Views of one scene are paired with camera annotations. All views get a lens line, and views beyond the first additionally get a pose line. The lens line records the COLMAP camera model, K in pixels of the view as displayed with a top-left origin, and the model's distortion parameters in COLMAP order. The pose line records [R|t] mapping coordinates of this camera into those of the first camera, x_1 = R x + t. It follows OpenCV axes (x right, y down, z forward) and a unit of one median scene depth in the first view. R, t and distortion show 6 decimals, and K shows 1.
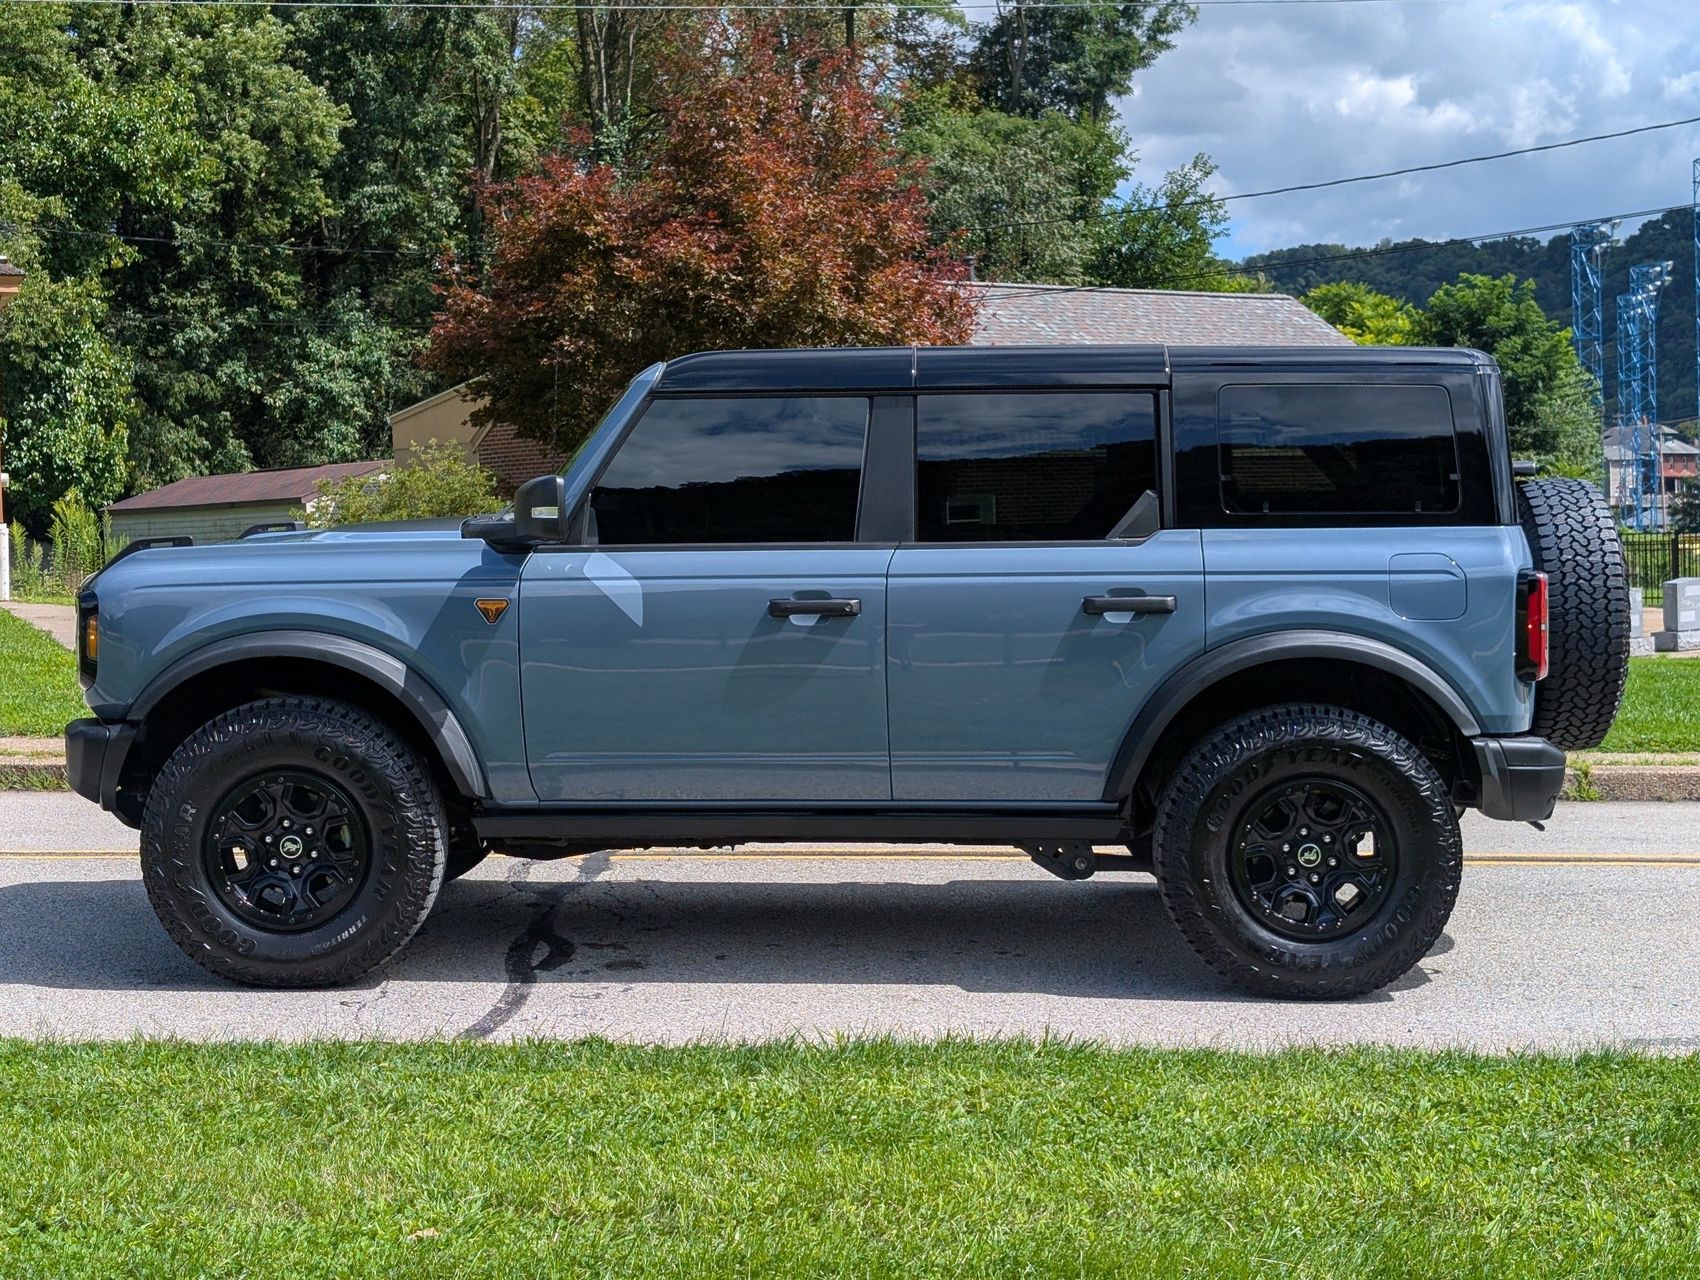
lens RADIAL K [[2617.5, 0, 851.9], [0, 2617.5, 587.1], [0, 0, 1]] dist [0.166917, -0.176114]
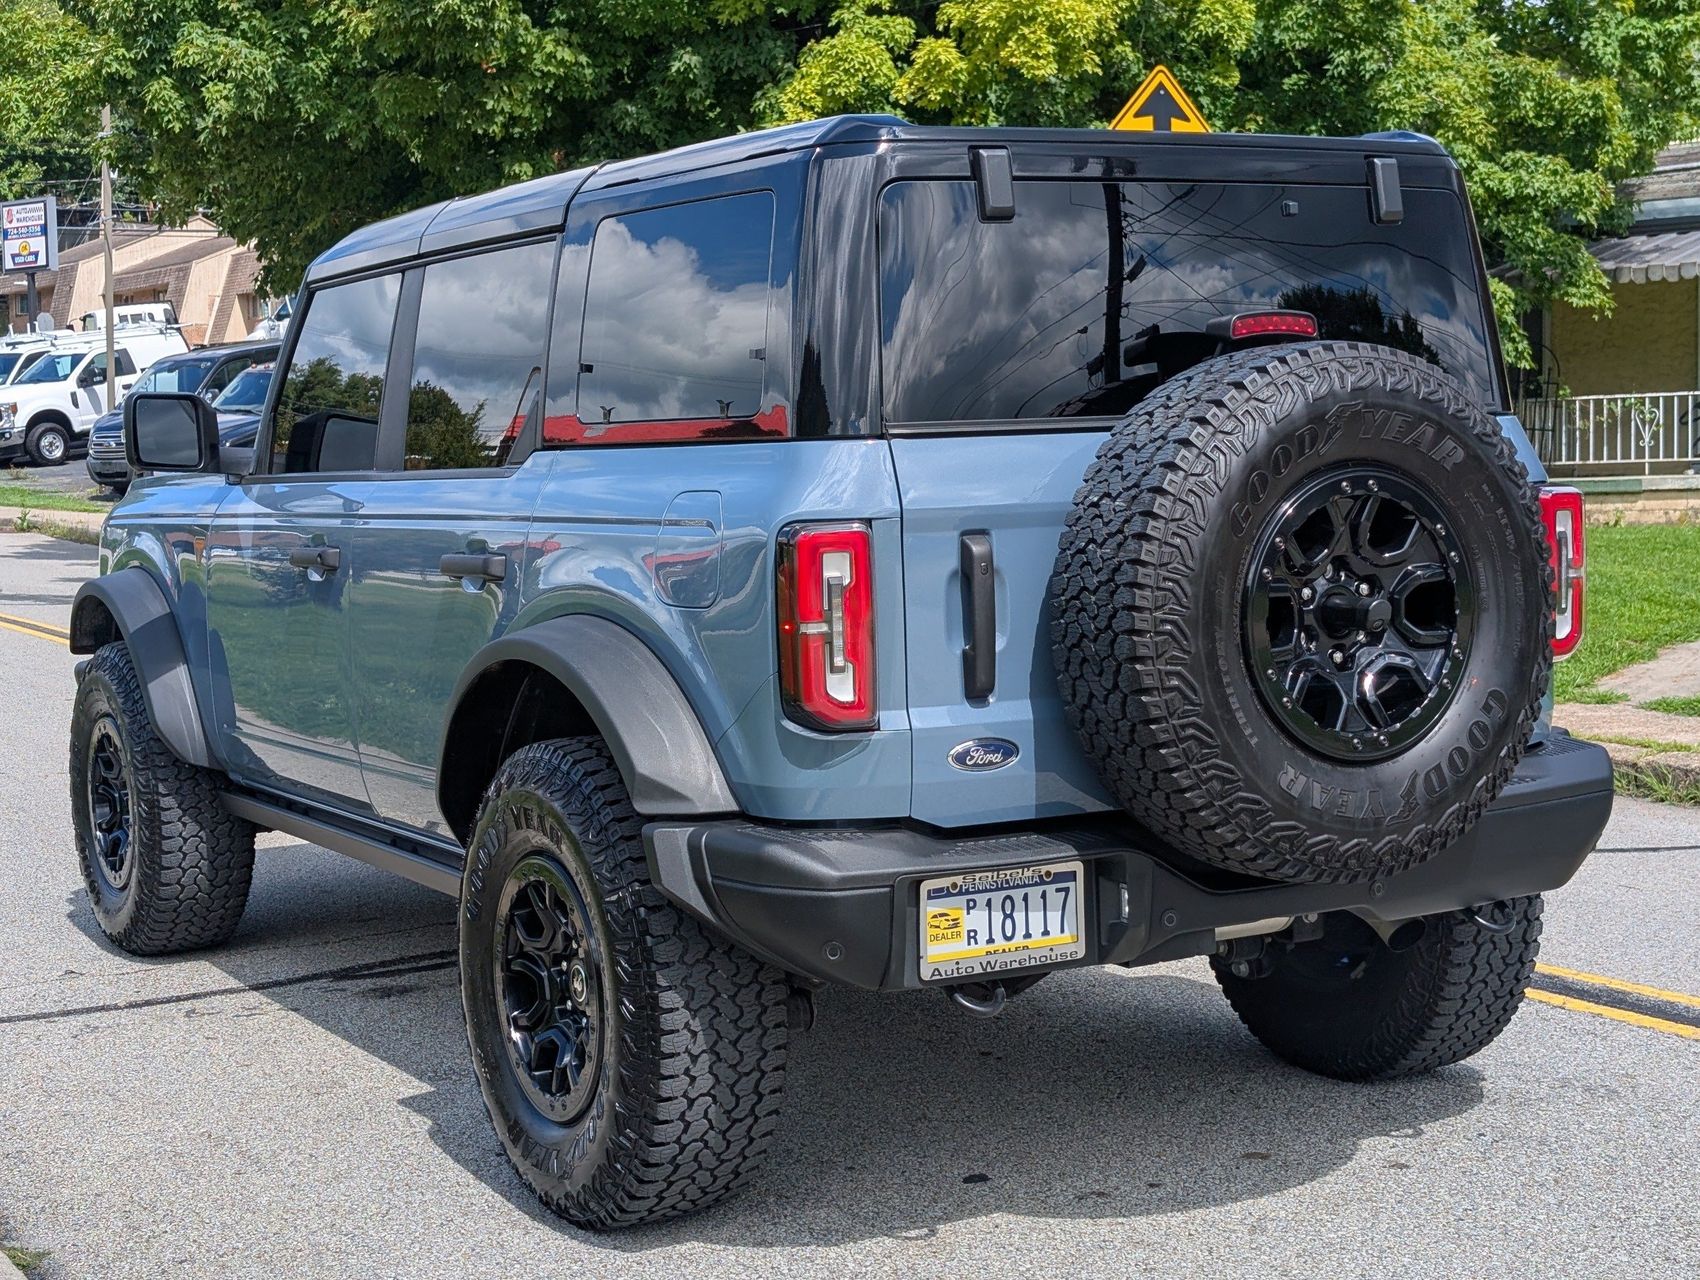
lens RADIAL K [[2617.5, 0, 851.9], [0, 2617.5, 587.1], [0, 0, 1]] dist [0.166917, -0.176114]
pose [[0.511173, 0.032254, -0.858873, 0.718051], [-0.011305, 0.999461, 0.030806, -0.009831], [0.859404, -0.006038, 0.511262, 0.729940]]
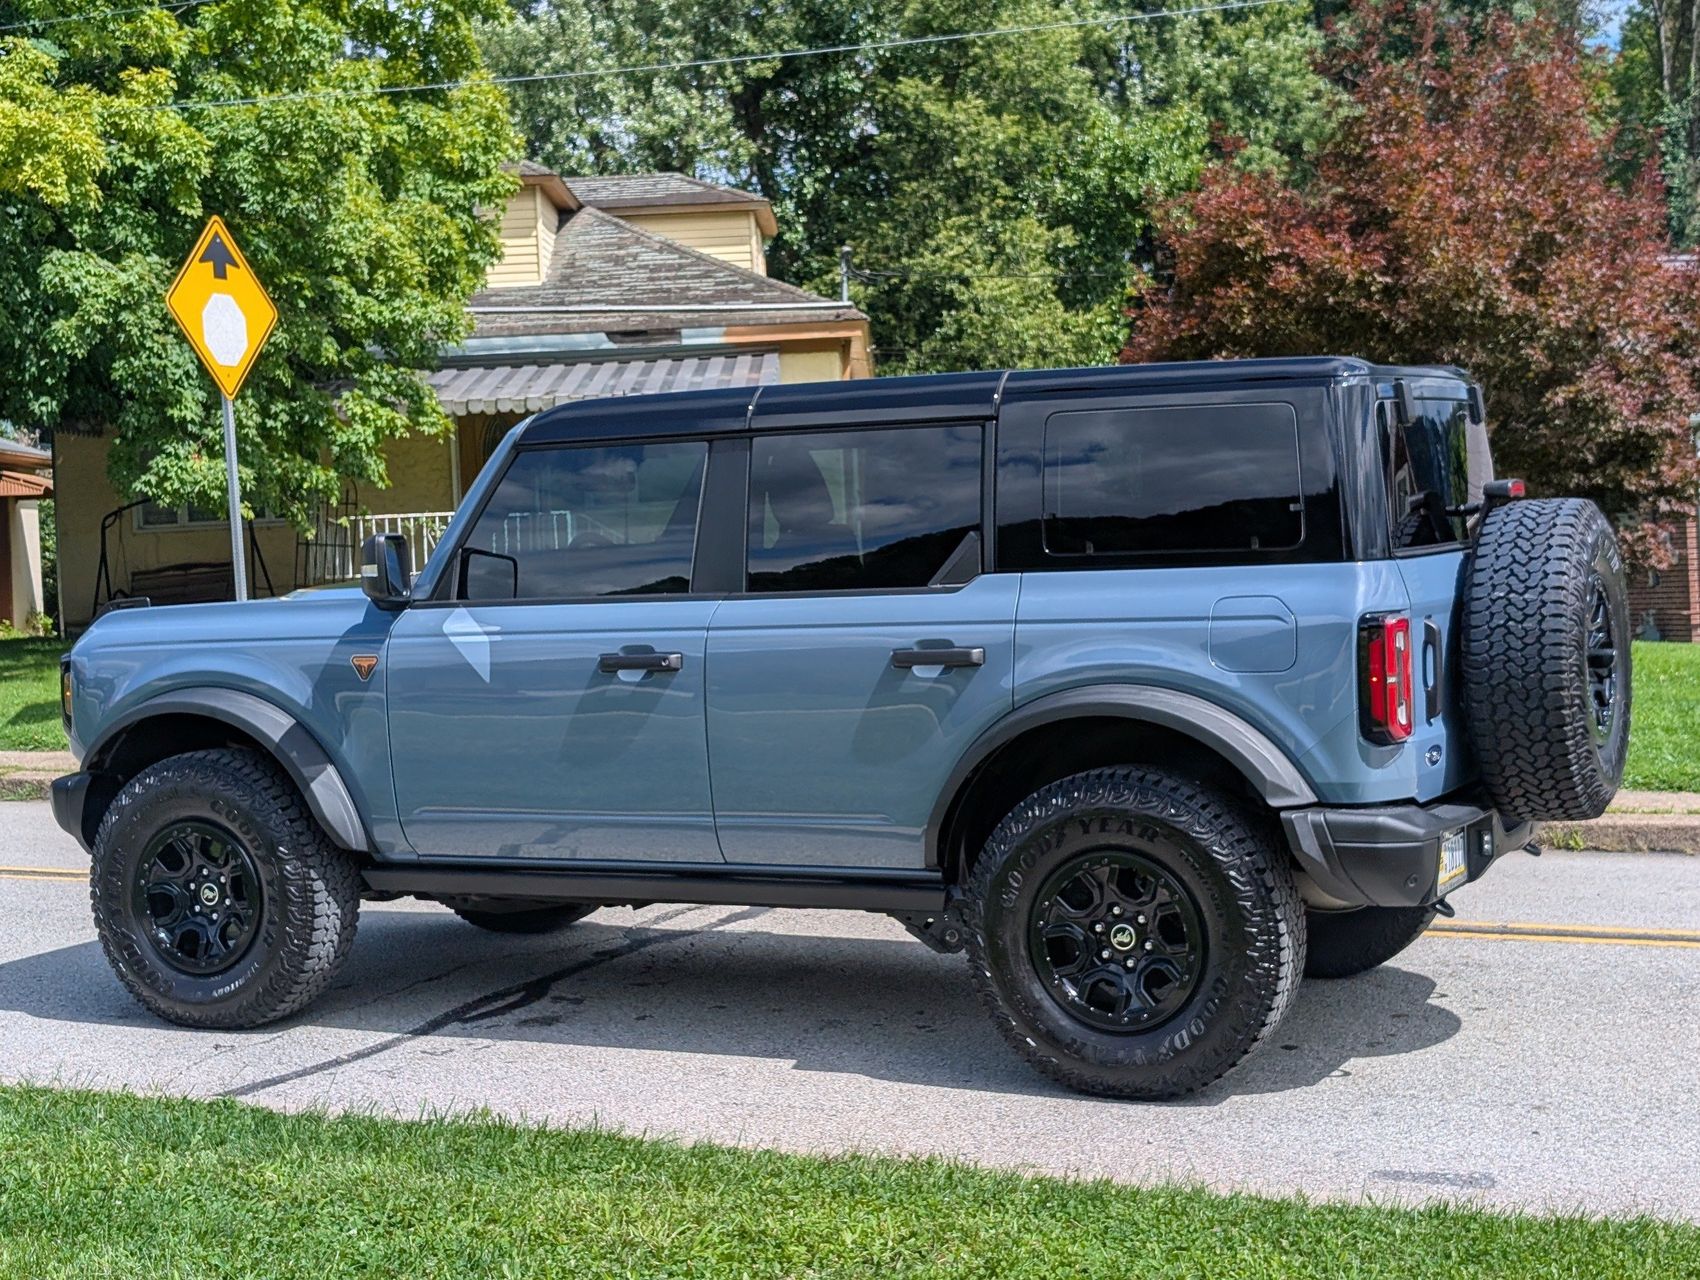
lens RADIAL K [[2666.1, 0, 842.1], [0, 2666.1, 642.8], [0, 0, 1]] dist [0.200193, -0.844341]
pose [[0.908667, -0.009448, -0.417414, 0.459035], [0.016120, 0.999792, 0.012462, -0.010417], [0.417210, -0.018052, 0.908631, 0.136634]]
